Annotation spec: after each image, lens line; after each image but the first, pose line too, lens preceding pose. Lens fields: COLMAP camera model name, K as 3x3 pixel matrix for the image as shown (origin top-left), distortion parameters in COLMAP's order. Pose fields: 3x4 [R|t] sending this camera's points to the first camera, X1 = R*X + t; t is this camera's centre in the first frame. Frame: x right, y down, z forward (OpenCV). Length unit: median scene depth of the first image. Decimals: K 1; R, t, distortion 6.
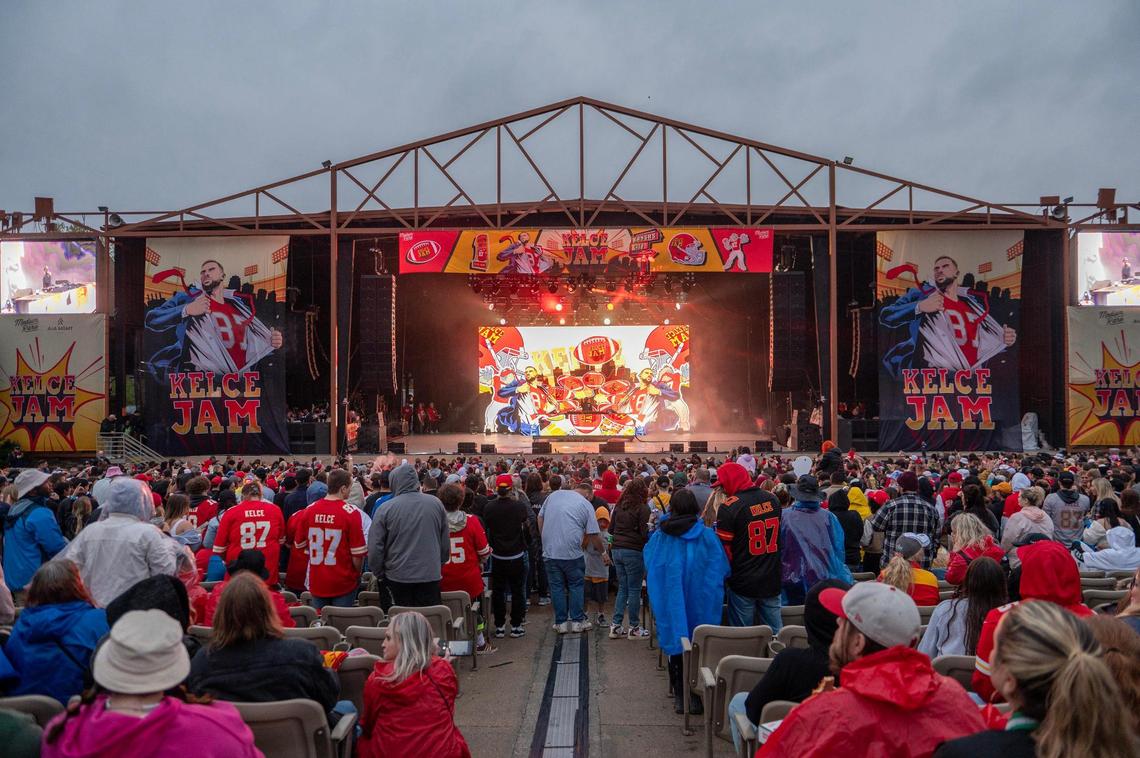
lens RADIAL K [[537.6, 0, 570.0], [0, 537.6, 369.9], [0, 0, 1]] dist [0.002789, -0.000044]
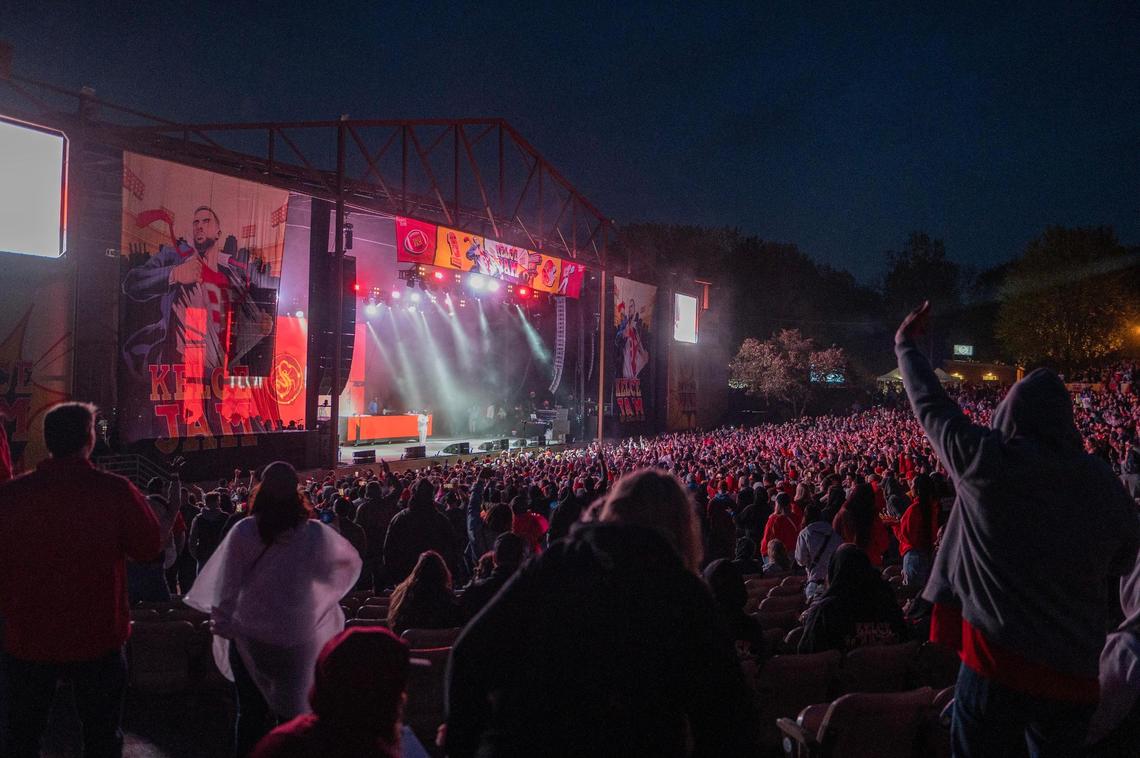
lens RADIAL K [[851.4, 0, 569.9], [0, 851.4, 383.0], [0, 0, 1]] dist [-0.008885, -0.001265]
pose [[0.523020, 0.016097, 0.852168, -1.345535], [-0.035930, 0.999349, 0.003174, 0.007544], [-0.851563, -0.032278, 0.523258, -0.012661]]
